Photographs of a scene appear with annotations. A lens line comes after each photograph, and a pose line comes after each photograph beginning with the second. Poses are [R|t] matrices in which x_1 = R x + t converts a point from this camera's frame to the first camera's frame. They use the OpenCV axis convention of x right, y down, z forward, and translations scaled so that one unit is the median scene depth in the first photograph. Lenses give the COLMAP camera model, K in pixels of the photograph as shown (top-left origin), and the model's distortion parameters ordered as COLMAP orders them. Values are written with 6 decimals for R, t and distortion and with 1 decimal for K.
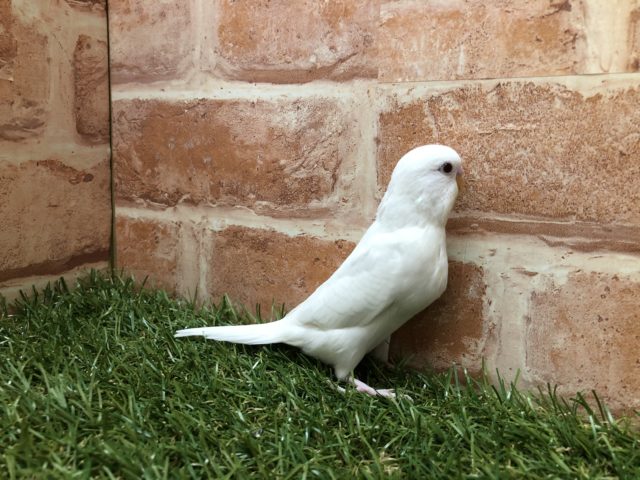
lens RADIAL K [[551.0, 0, 330.7], [0, 551.0, 242.2], [0, 0, 1]] dist [-0.007447, -0.012419]
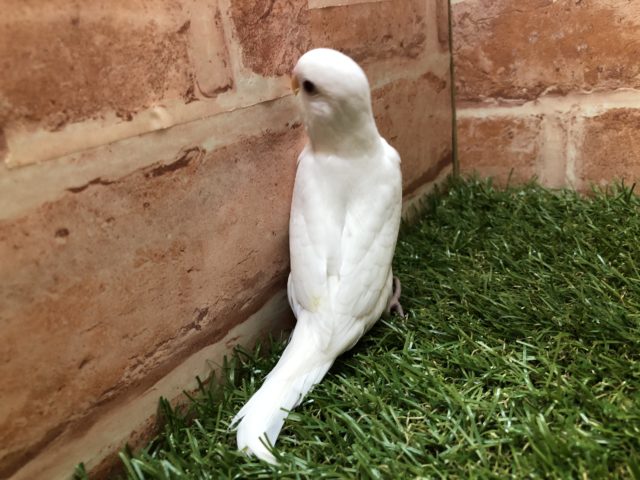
lens RADIAL K [[551.0, 0, 316.6], [0, 551.0, 238.0], [0, 0, 1]] dist [-0.007447, -0.012419]
pose [[0.984948, -0.131658, -0.112002, -0.648995], [0.150685, 0.971462, 0.183181, -0.068360], [0.084689, -0.197301, 0.976678, -0.101604]]
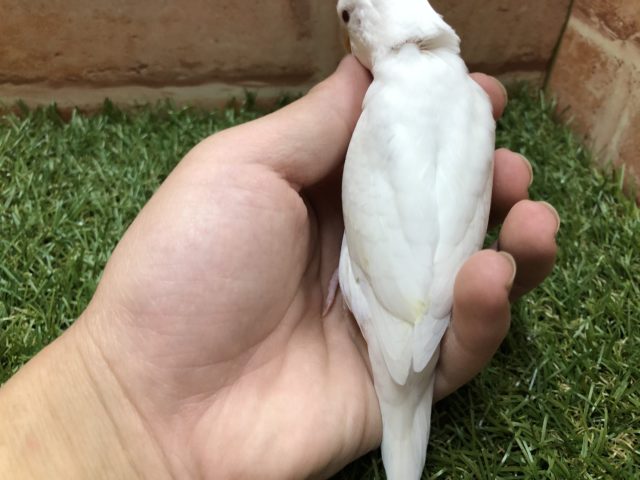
lens RADIAL K [[551.0, 0, 310.3], [0, 551.0, 239.0], [0, 0, 1]] dist [-0.007447, -0.012419]
pose [[0.593939, 0.503766, -0.627262, 0.122987], [-0.134515, 0.830889, 0.539934, -0.216418], [0.793185, -0.236312, 0.561261, 0.069239]]
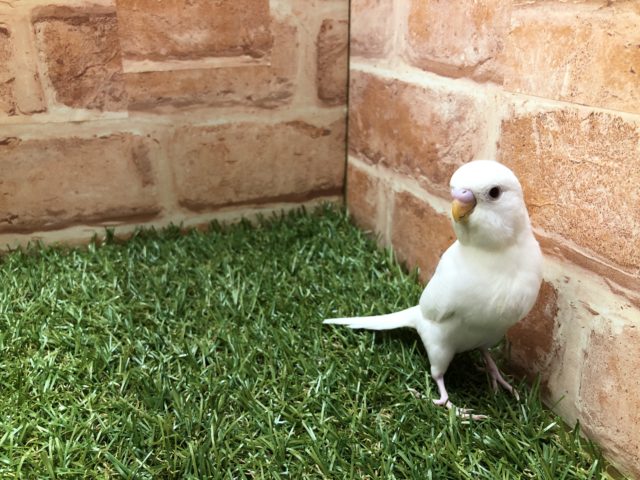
lens RADIAL K [[551.0, 0, 322.0], [0, 551.0, 242.4], [0, 0, 1]] dist [-0.007447, -0.012419]
pose [[0.758312, 0.223484, -0.612387, 0.438285], [-0.084989, 0.965275, 0.247026, -0.202153], [0.646328, -0.135277, 0.750973, -0.018834]]
